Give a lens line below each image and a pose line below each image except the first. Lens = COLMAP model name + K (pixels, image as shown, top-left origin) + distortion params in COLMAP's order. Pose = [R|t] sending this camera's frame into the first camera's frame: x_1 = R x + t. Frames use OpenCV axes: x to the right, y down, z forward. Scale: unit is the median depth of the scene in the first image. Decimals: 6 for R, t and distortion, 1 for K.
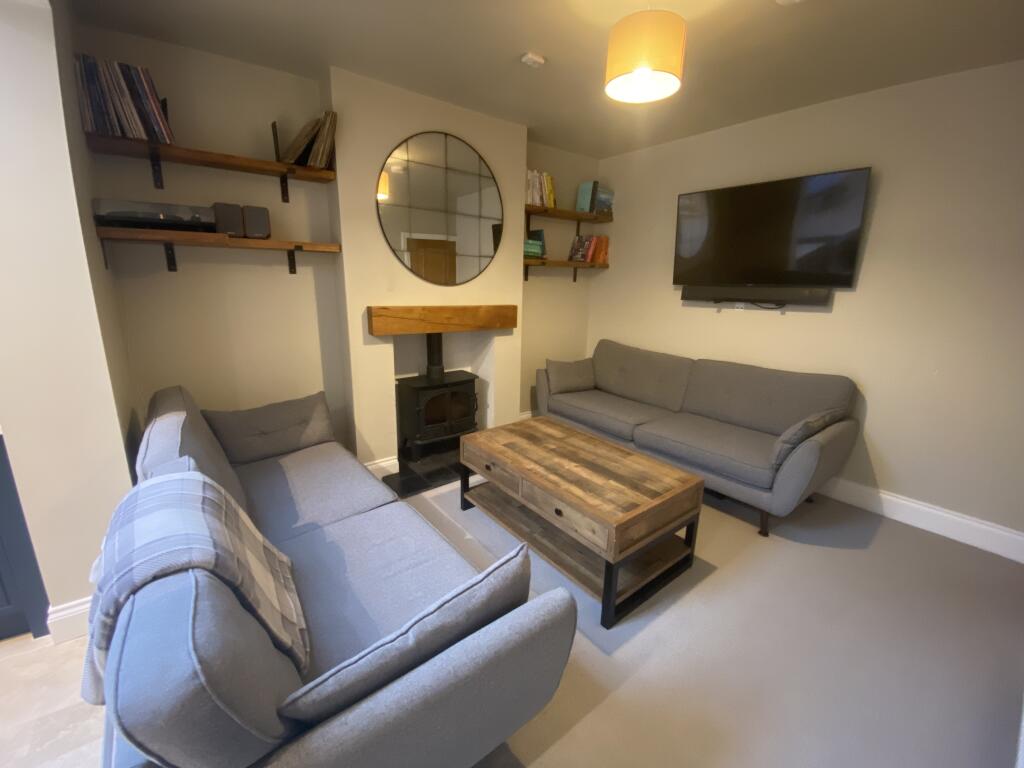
lens RADIAL K [[414.2, 0, 512.0], [0, 414.2, 384.0], [0, 0, 1]] dist [0.000367, -0.000070]
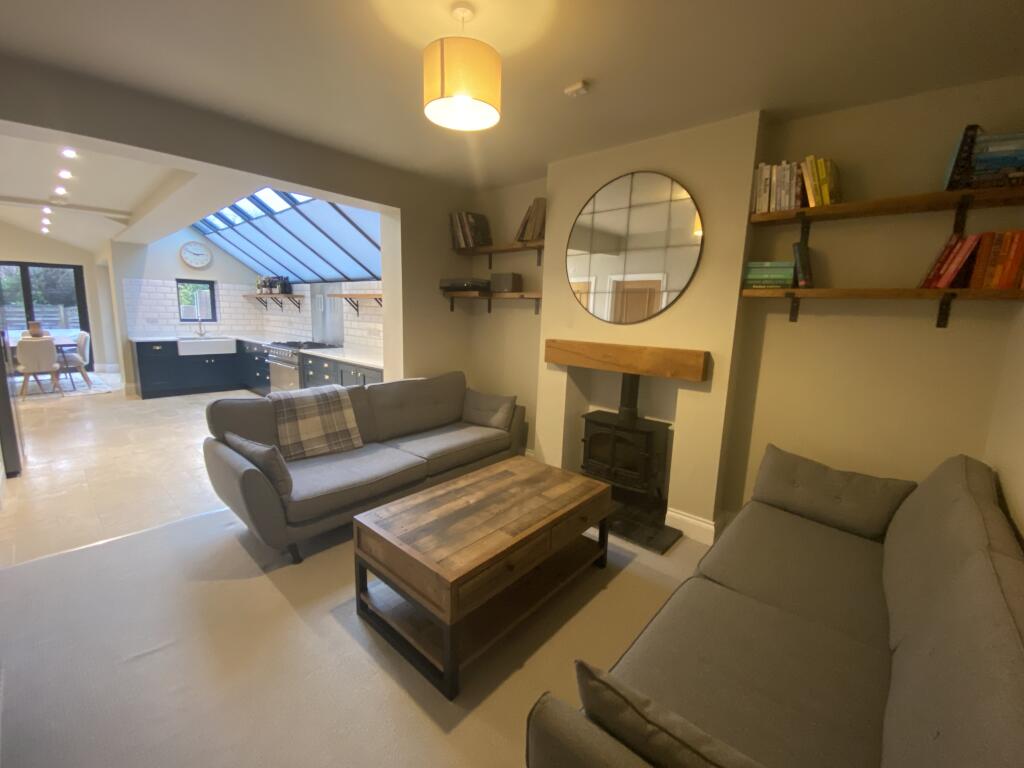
lens RADIAL K [[420.4, 0, 512.0], [0, 420.4, 384.0], [0, 0, 1]] dist [-0.000322, -0.015075]
pose [[0.182338, 0.145690, -0.972382, 0.918272], [-0.260978, 0.960659, 0.094996, -0.156118], [0.947968, 0.236449, 0.213187, 0.698476]]
